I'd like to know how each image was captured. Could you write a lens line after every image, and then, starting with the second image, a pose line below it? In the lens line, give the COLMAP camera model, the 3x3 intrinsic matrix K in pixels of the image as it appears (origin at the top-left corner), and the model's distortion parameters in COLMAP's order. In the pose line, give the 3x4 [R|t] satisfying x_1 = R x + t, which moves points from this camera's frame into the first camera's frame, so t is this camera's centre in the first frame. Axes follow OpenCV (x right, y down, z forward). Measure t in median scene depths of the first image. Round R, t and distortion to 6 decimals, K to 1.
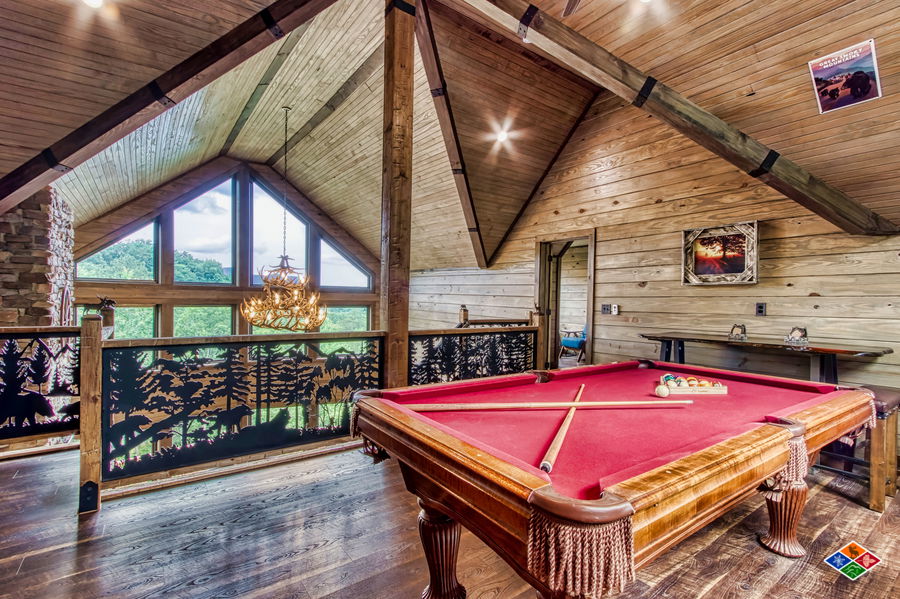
lens RADIAL K [[425.2, 0, 449.1], [0, 425.2, 301.8], [0, 0, 1]] dist [0.004452, 0.000709]
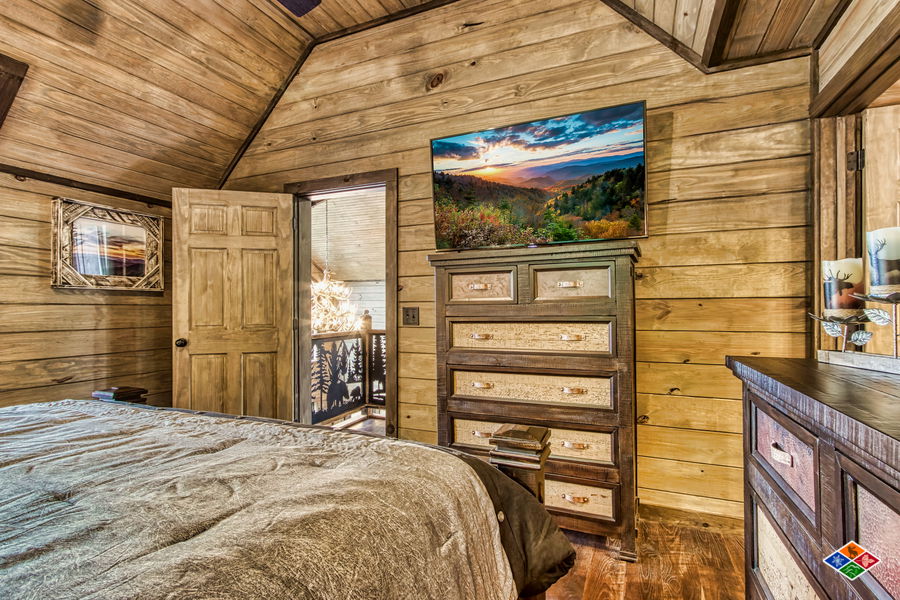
lens RADIAL K [[425.2, 0, 450.6], [0, 425.2, 303.6], [0, 0, 1]] dist [0.004452, 0.000709]
pose [[0.856649, -0.009554, 0.515811, -1.336802], [0.012690, 0.999916, -0.002556, -0.017748], [-0.515743, 0.008735, 0.856699, -0.293190]]
